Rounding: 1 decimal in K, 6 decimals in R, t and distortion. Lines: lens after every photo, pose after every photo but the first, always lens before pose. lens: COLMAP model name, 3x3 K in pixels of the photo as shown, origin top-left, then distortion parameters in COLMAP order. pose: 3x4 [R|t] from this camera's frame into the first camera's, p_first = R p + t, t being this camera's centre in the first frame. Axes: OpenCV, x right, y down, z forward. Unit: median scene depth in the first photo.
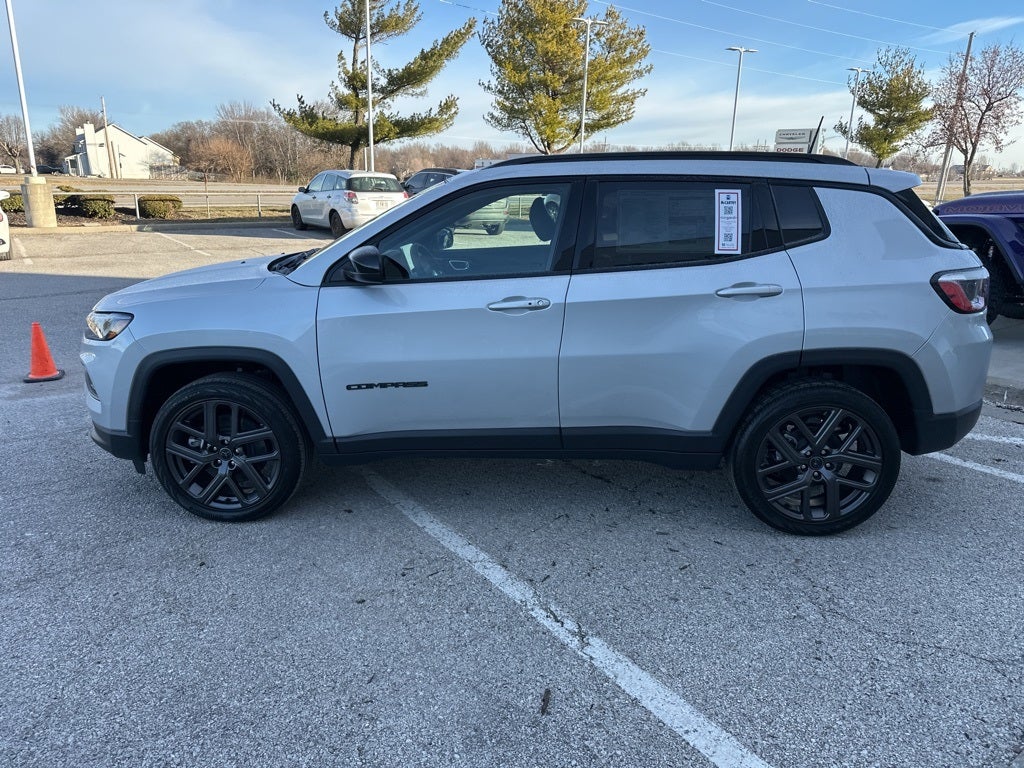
lens RADIAL K [[719.6, 0, 509.5], [0, 719.6, 375.0], [0, 0, 1]] dist [0.037290, -0.041691]
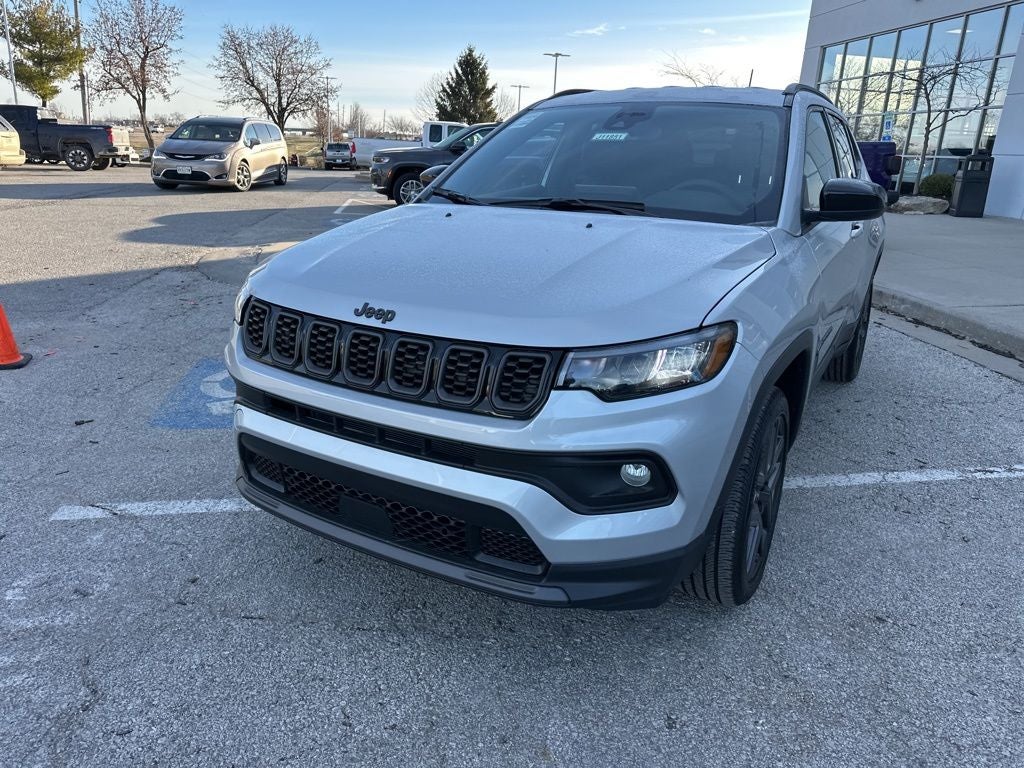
lens RADIAL K [[720.0, 0, 510.6], [0, 720.0, 385.6], [0, 0, 1]] dist [0.037512, -0.046710]
pose [[0.457762, -0.269294, 0.847310, -1.025062], [0.201232, 0.959675, 0.196290, -0.170475], [-0.866002, 0.080652, 0.493494, 0.821064]]
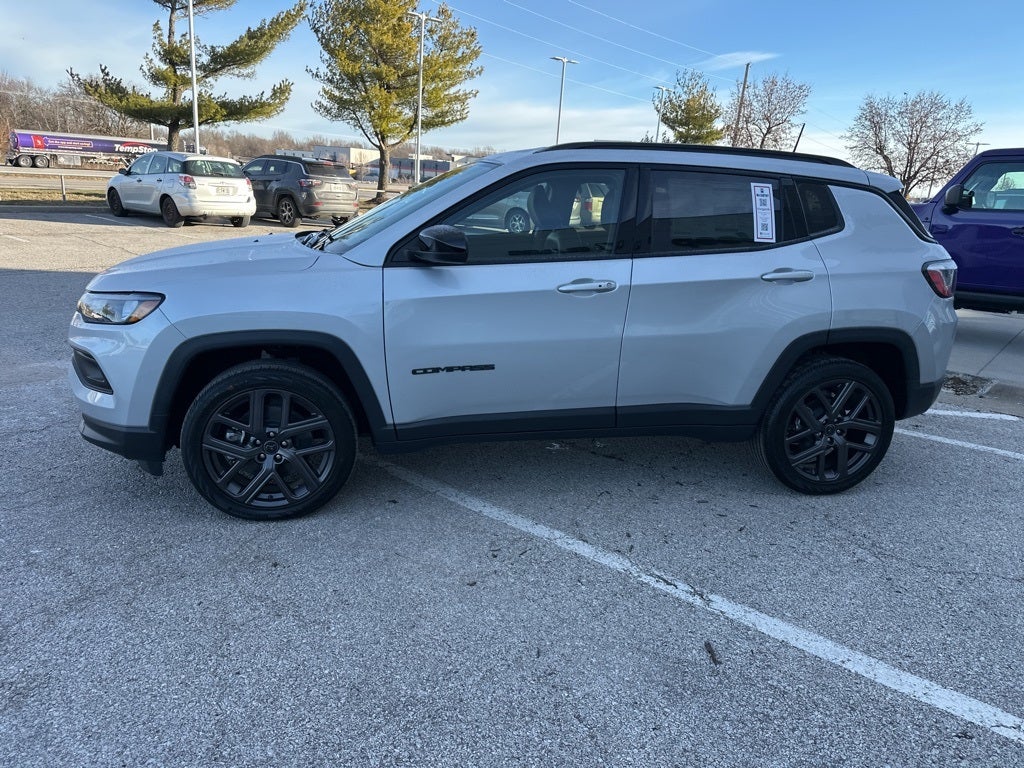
lens RADIAL K [[720.0, 0, 510.6], [0, 720.0, 385.6], [0, 0, 1]] dist [0.037512, -0.046710]
pose [[0.966092, -0.024946, 0.256989, -0.317876], [0.021341, 0.999631, 0.016808, 0.020625], [-0.257313, -0.010753, 0.966268, 0.030768]]
